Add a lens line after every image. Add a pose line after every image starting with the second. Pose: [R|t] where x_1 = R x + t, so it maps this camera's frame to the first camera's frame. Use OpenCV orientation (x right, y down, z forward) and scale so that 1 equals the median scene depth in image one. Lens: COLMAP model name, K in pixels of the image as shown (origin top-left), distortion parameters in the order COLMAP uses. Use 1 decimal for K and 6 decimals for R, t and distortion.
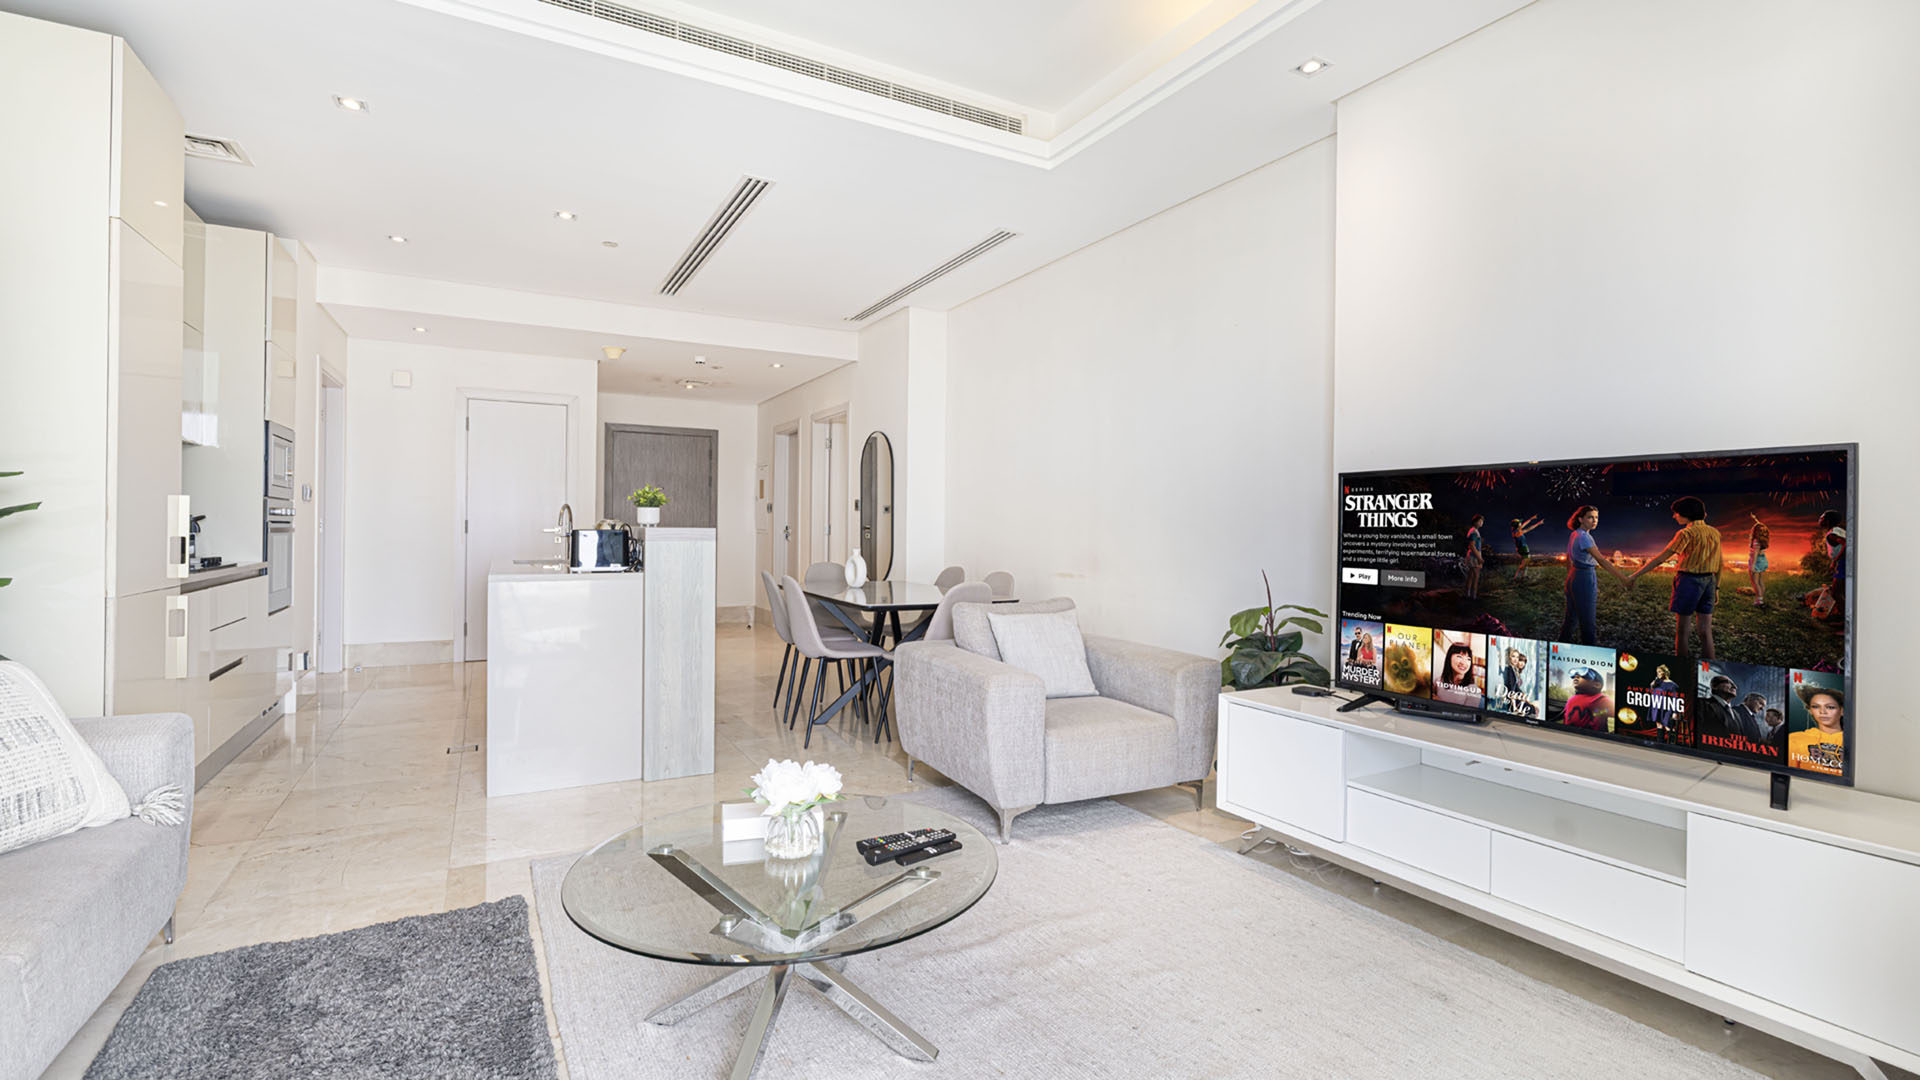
lens RADIAL K [[841.4, 0, 963.1], [0, 841.4, 527.3], [0, 0, 1]] dist [-0.006081, 0.000620]
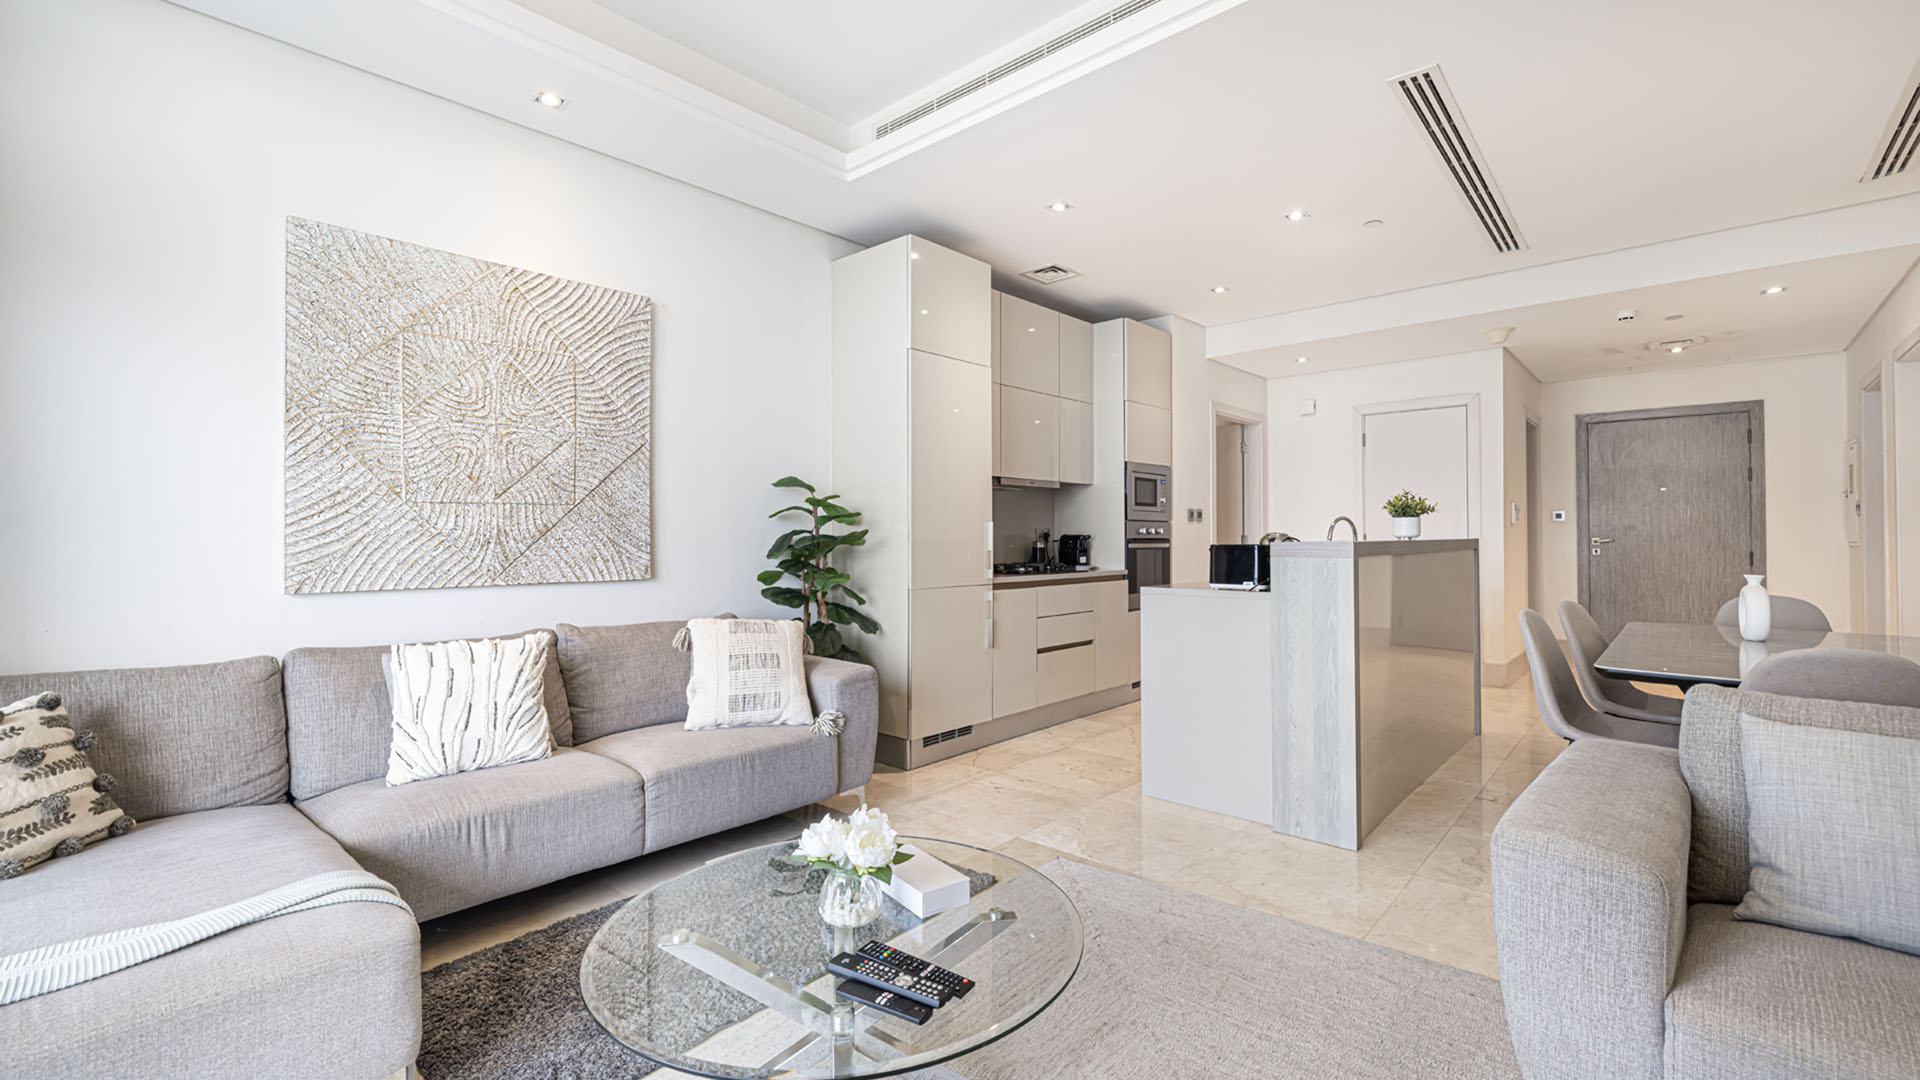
lens RADIAL K [[805.1, 0, 974.1], [0, 805.1, 527.5], [0, 0, 1]] dist [0.002862, 0.000190]
pose [[0.336351, -0.022653, -0.941464, 0.312468], [0.006633, 0.999743, -0.021686, 0.001414], [0.941713, 0.001049, 0.336415, 0.414534]]
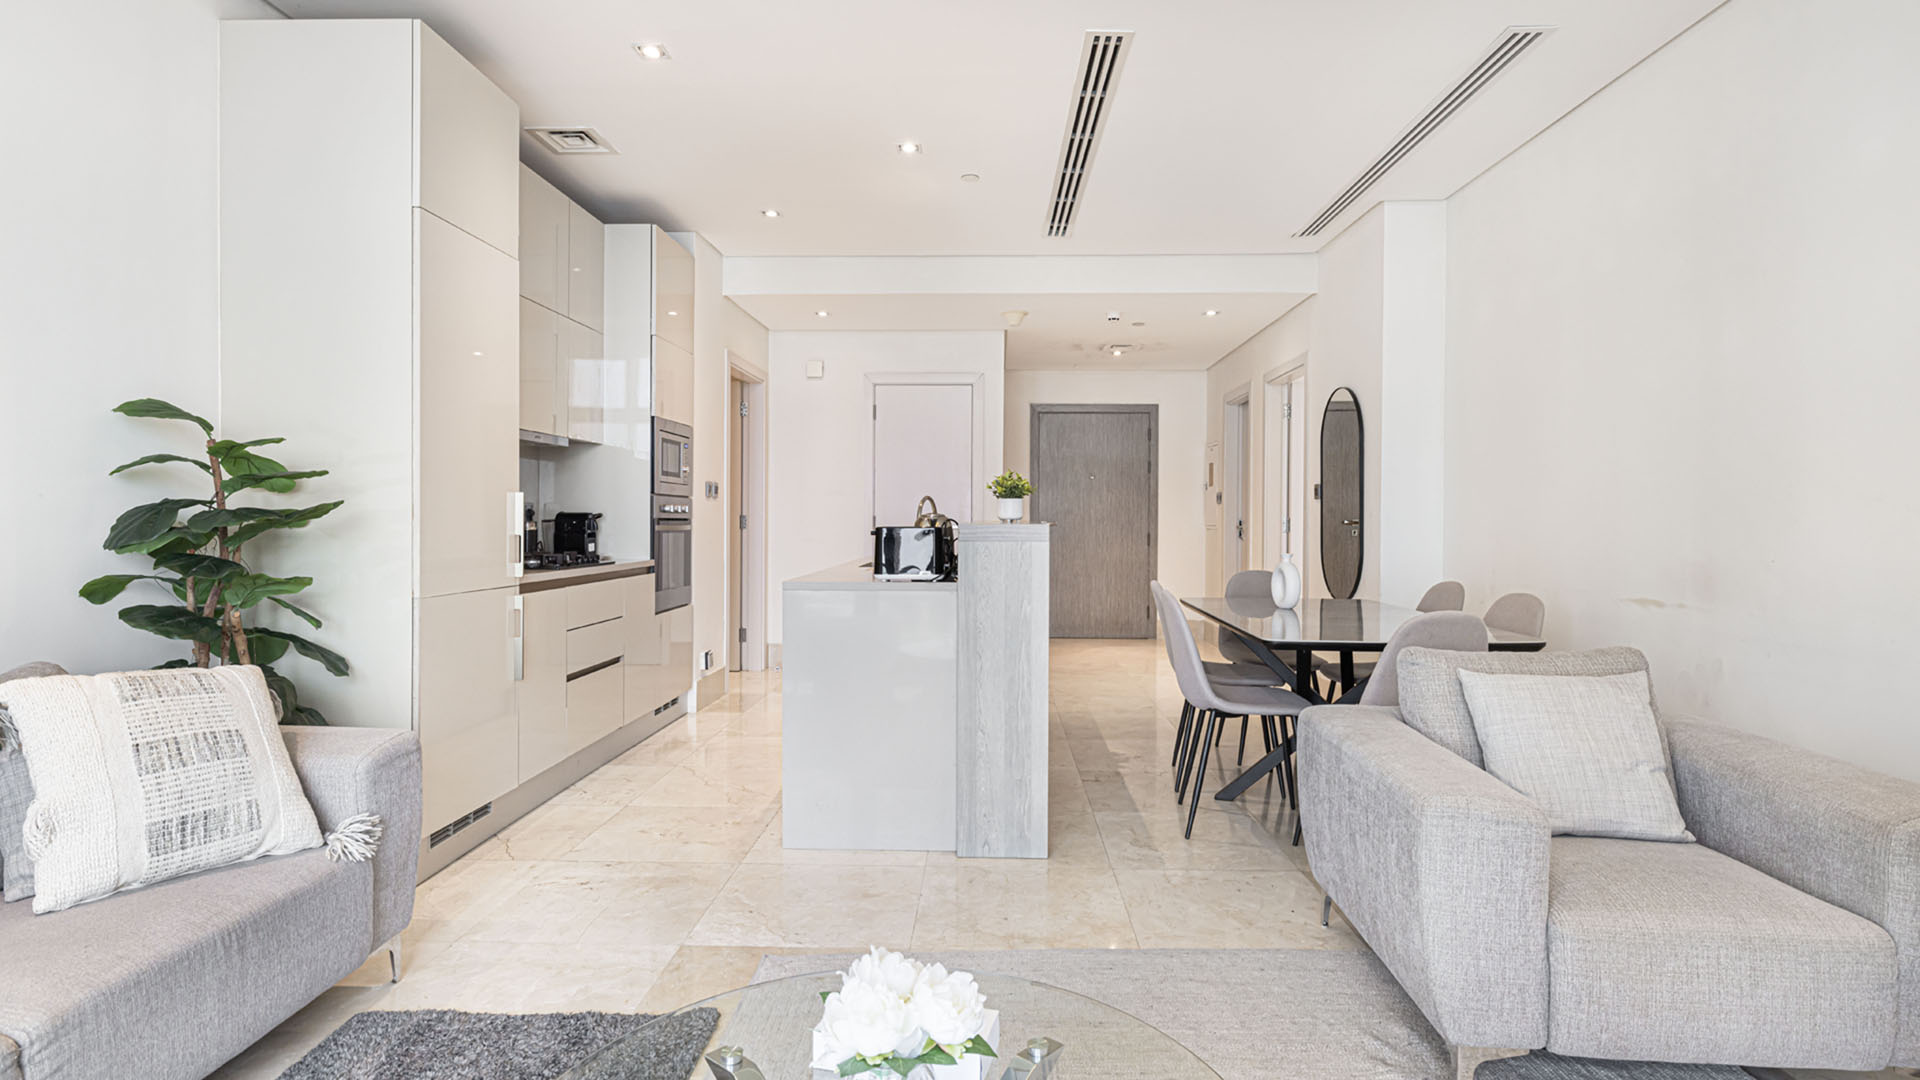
lens RADIAL K [[965.6, 0, 970.4], [0, 965.6, 527.8], [0, 0, 1]] dist [-0.004160, 0.003961]
pose [[0.862303, -0.000473, -0.506392, 0.074468], [0.003308, 0.999983, 0.004698, -0.000529], [0.506381, -0.005726, 0.862291, 0.246274]]
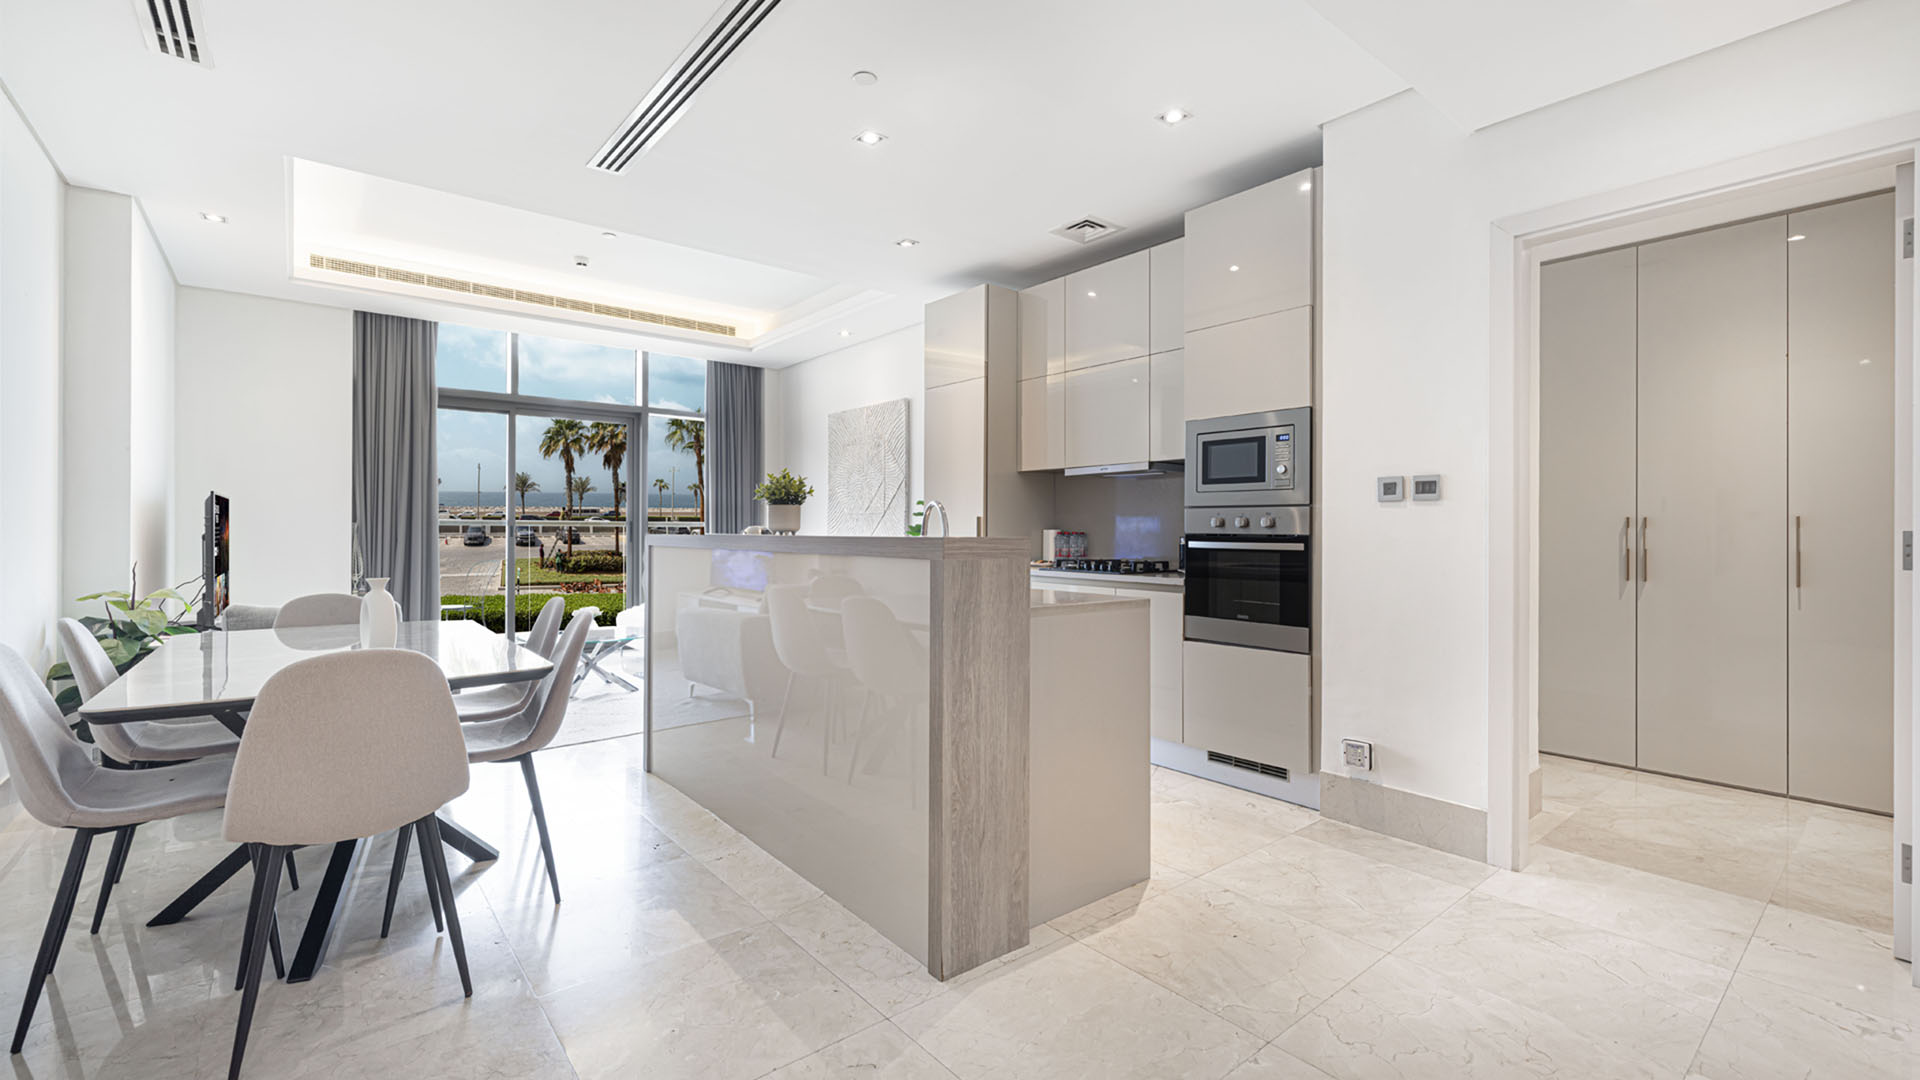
lens RADIAL K [[805.1, 0, 964.7], [0, 805.1, 534.8], [0, 0, 1]] dist [0.002862, 0.000190]
pose [[-0.982598, -0.014281, -0.185196, -0.498202], [-0.016172, 0.999831, 0.008702, -0.008434], [0.185040, 0.011545, -0.982663, 2.131890]]
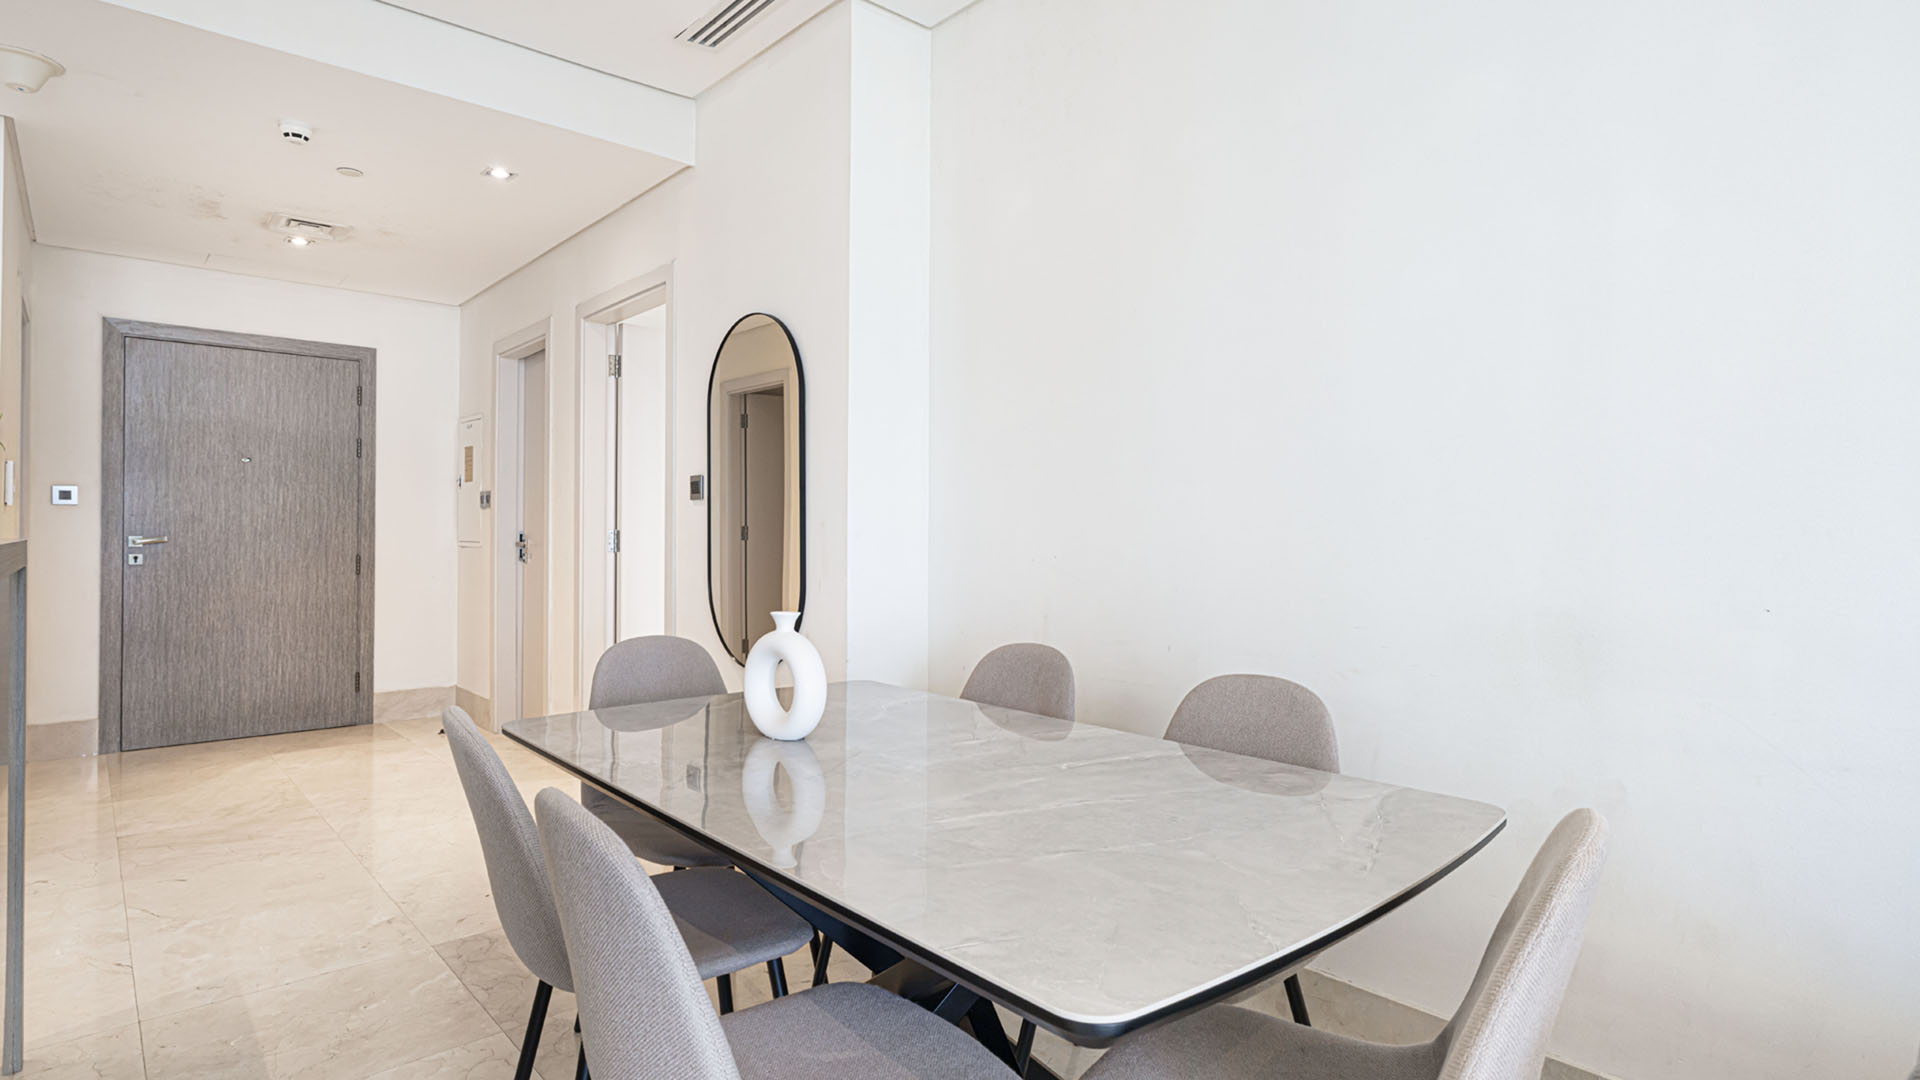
lens RADIAL K [[965.6, 0, 966.8], [0, 965.6, 527.0], [0, 0, 1]] dist [-0.004160, 0.003961]
pose [[0.972731, -0.005525, 0.231871, -0.203269], [0.006496, 0.999973, -0.003426, -0.005721], [-0.231845, 0.004838, 0.972741, 0.905221]]
